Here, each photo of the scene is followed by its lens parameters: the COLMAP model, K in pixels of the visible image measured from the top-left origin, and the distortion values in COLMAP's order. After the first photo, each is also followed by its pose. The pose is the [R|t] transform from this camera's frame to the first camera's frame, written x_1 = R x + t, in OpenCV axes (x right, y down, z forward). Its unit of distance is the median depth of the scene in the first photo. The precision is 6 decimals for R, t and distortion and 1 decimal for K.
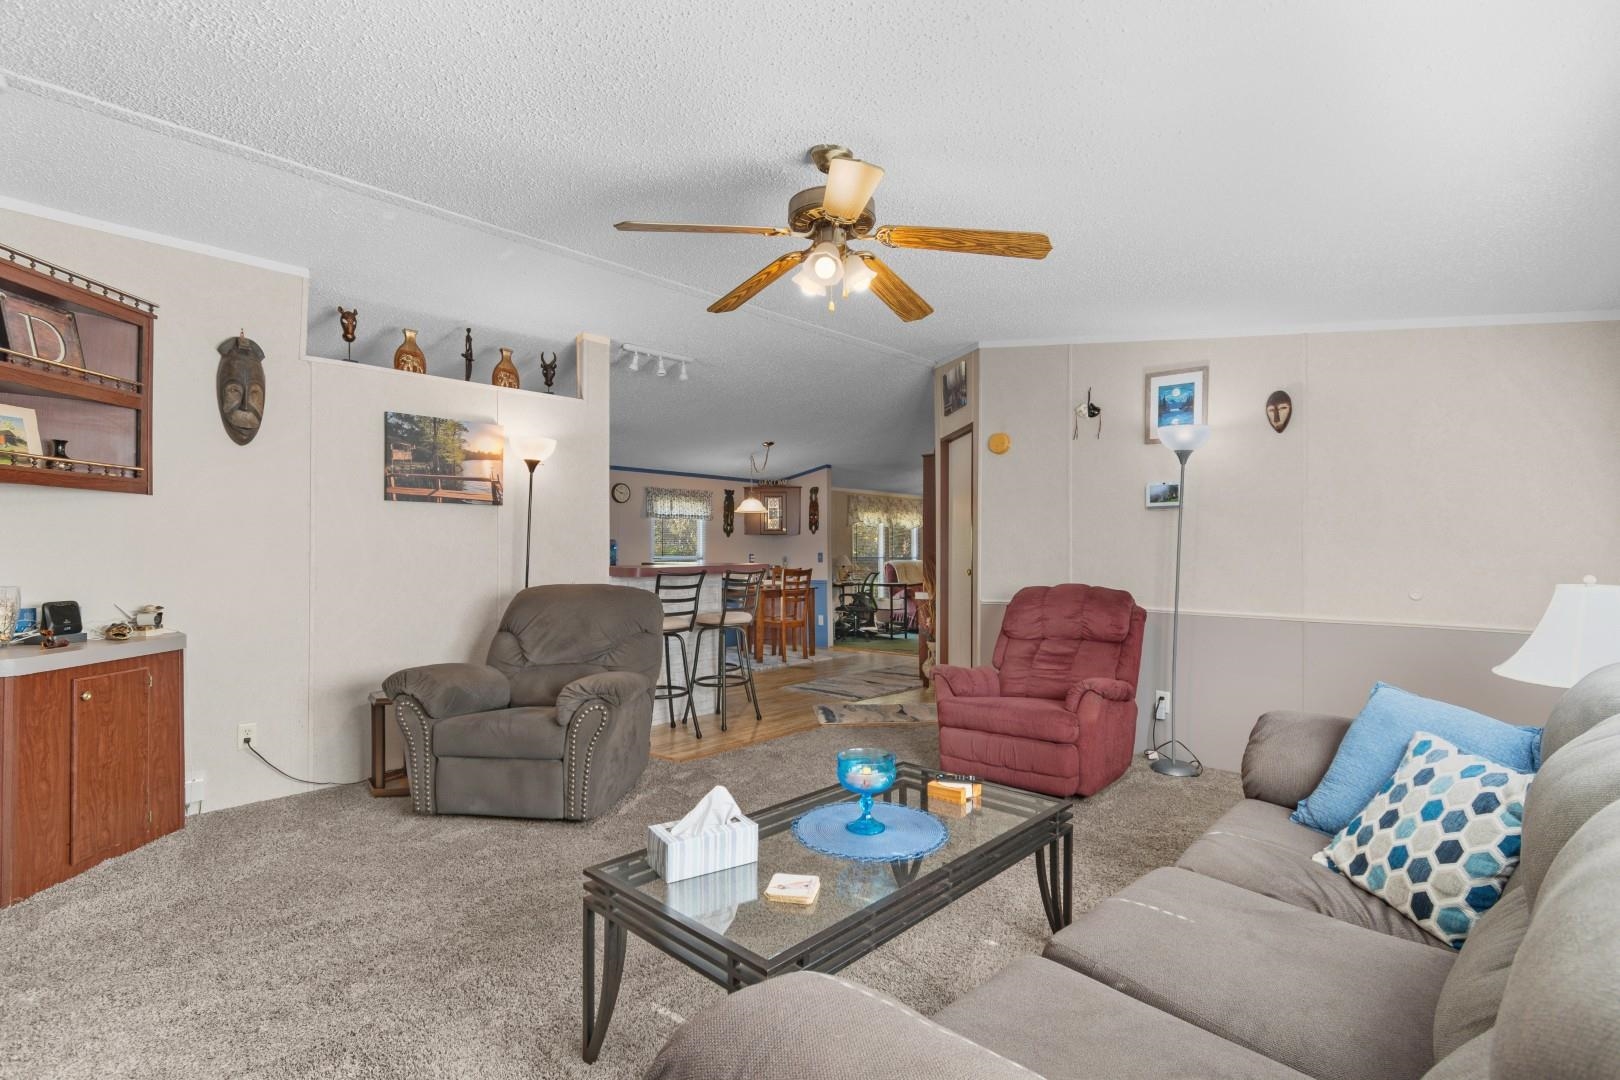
lens RADIAL K [[772.7, 0, 820.6], [0, 772.7, 543.7], [0, 0, 1]] dist [0.000195, -0.000345]
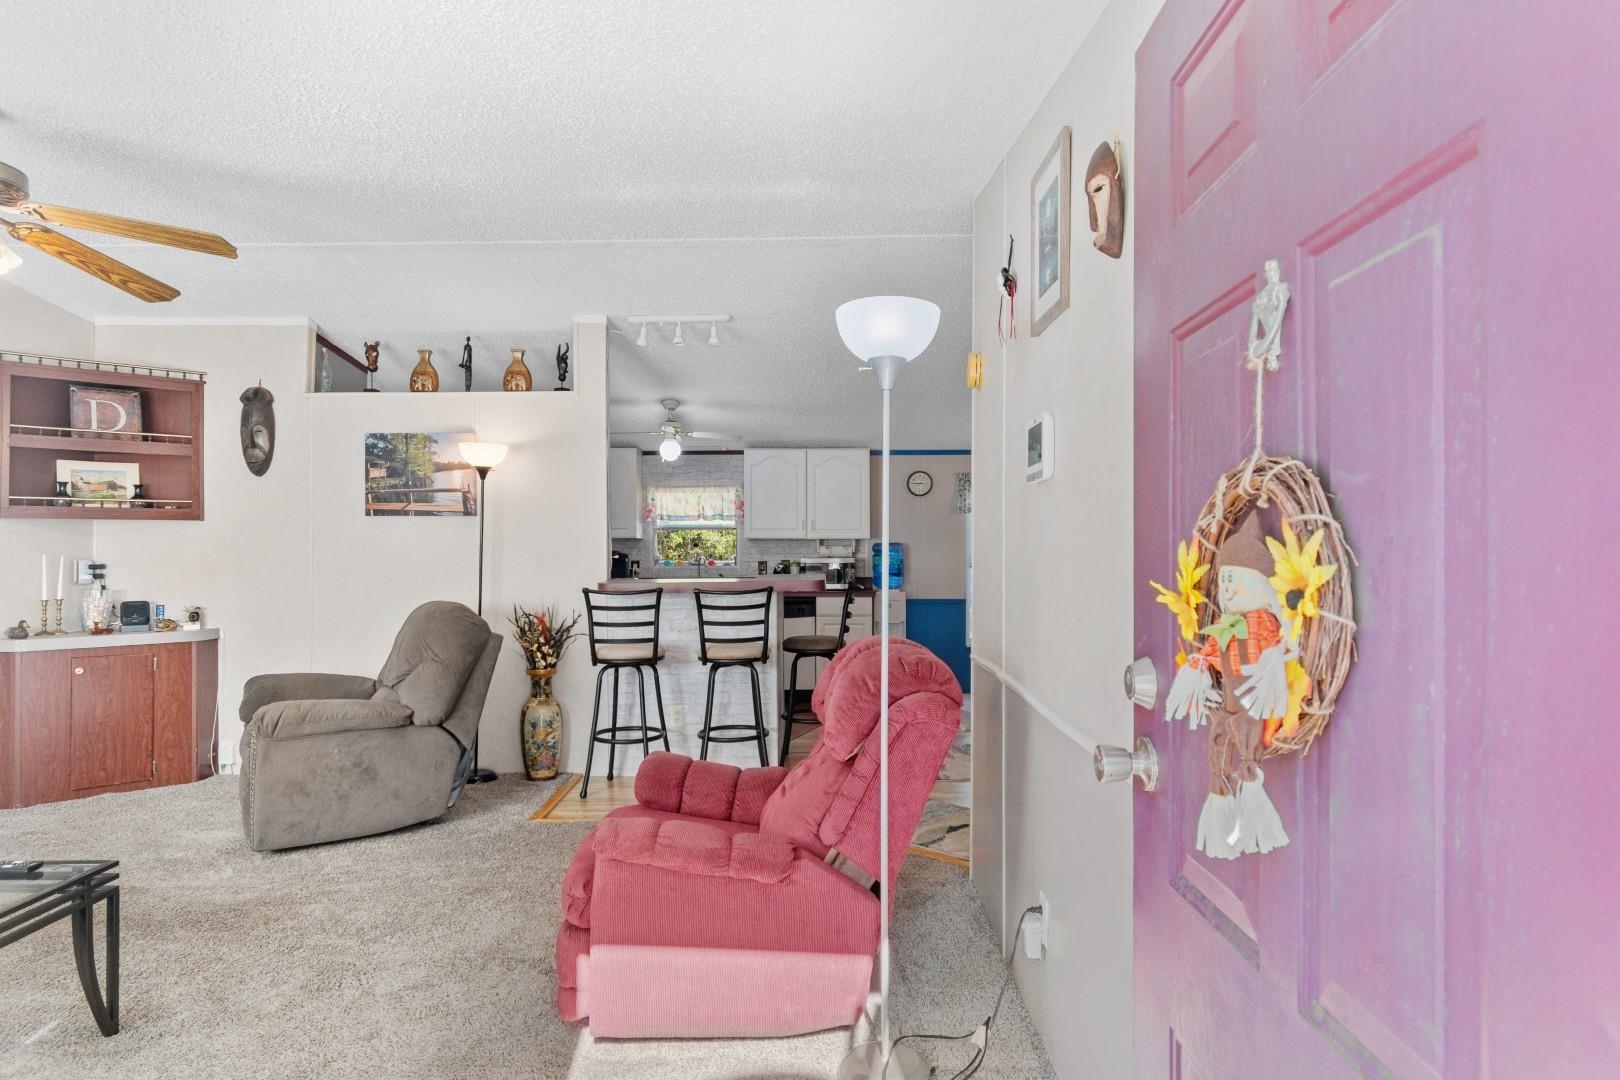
lens RADIAL K [[925.2, 0, 816.3], [0, 925.2, 547.5], [0, 0, 1]] dist [0.004927, 0.000560]
pose [[0.671732, -0.004004, -0.740783, 0.789805], [0.012081, 0.999912, 0.005550, -0.011642], [0.740696, -0.012677, 0.671721, 0.581548]]
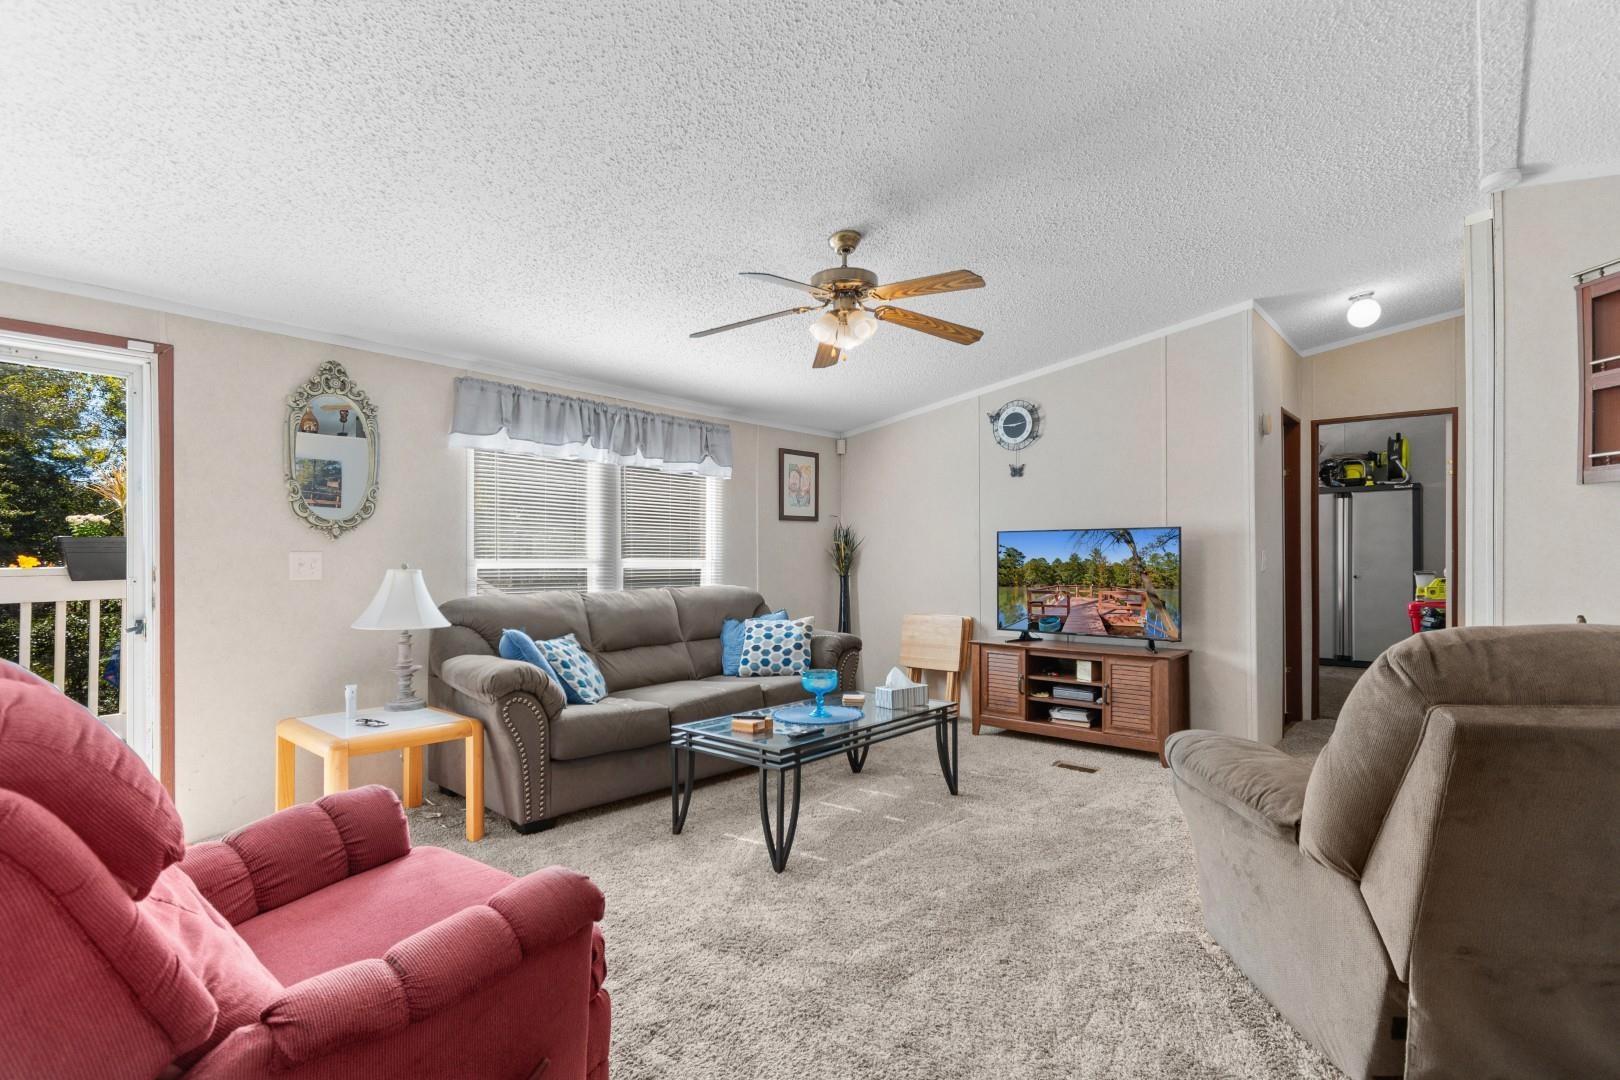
lens RADIAL K [[772.7, 0, 808.7], [0, 772.7, 552.7], [0, 0, 1]] dist [0.000195, -0.000345]
pose [[-0.999592, 0.001055, -0.028547, 0.069249], [0.001727, 0.999722, -0.023527, 0.028103], [0.028514, -0.023567, -0.999316, 1.306325]]
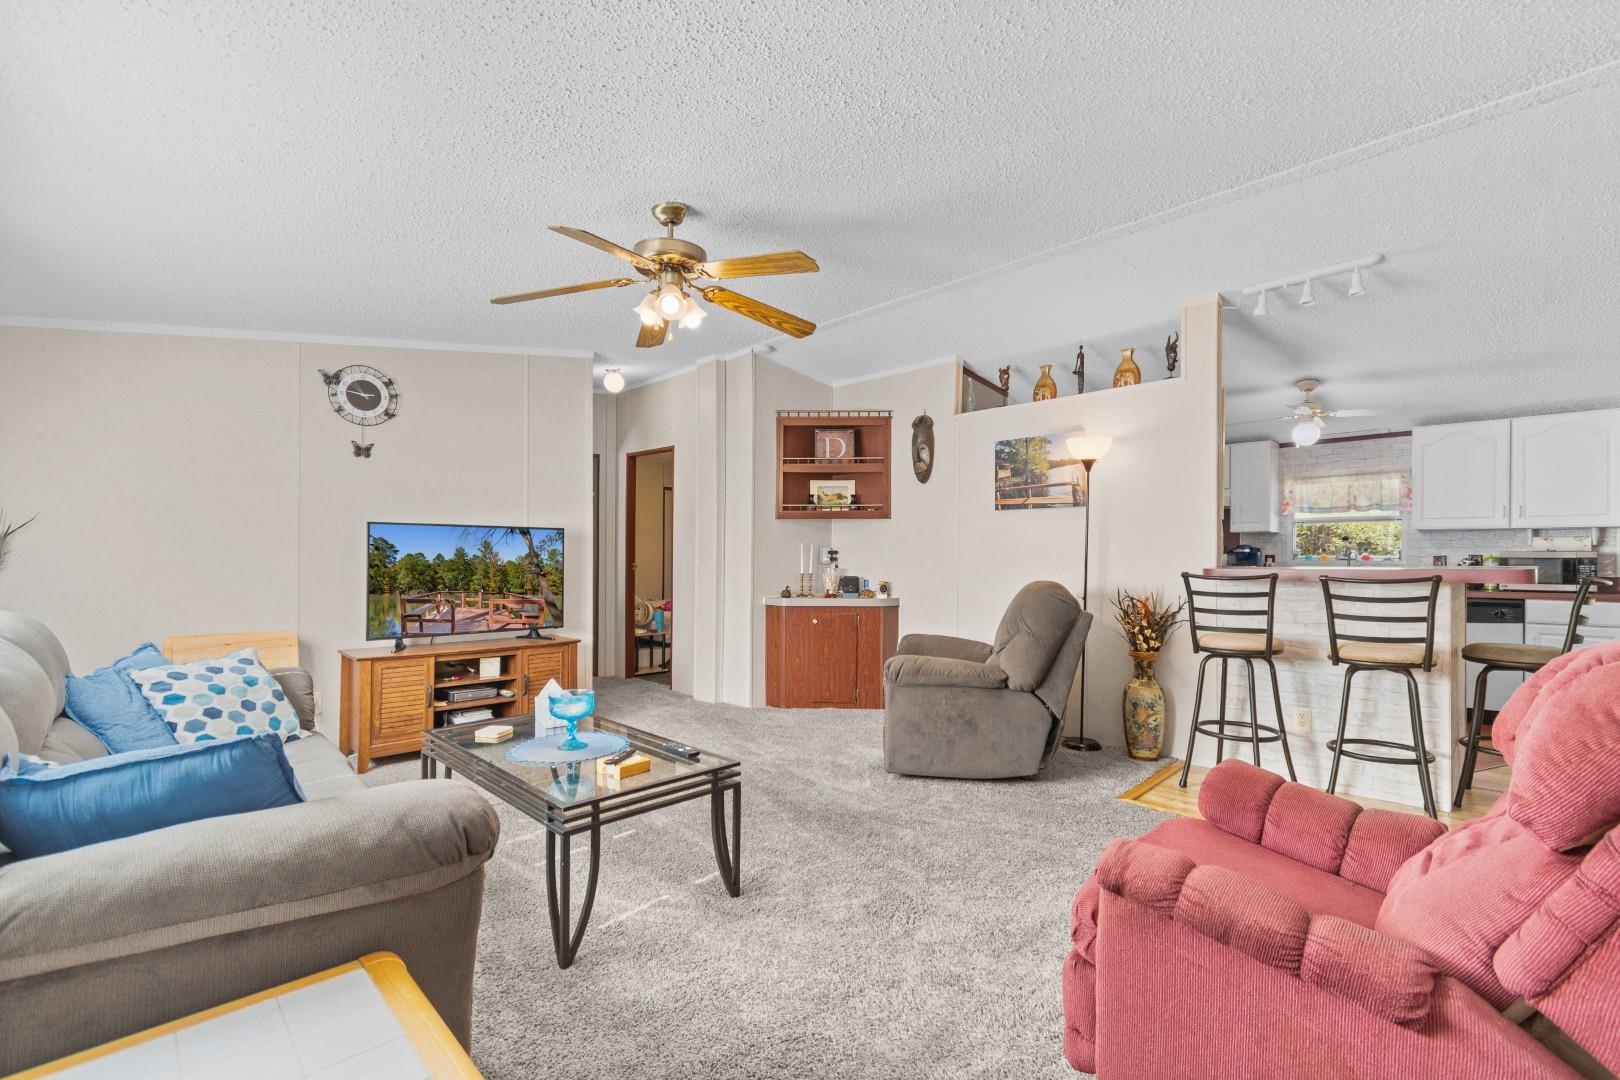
lens RADIAL K [[722.6, 0, 810.1], [0, 722.6, 557.7], [0, 0, 1]] dist [0.002694, -0.001768]
pose [[-0.050811, 0.001664, -0.998707, 0.643005], [0.009734, 0.999952, 0.001171, 0.018013], [0.998661, -0.009662, -0.050825, 0.730100]]
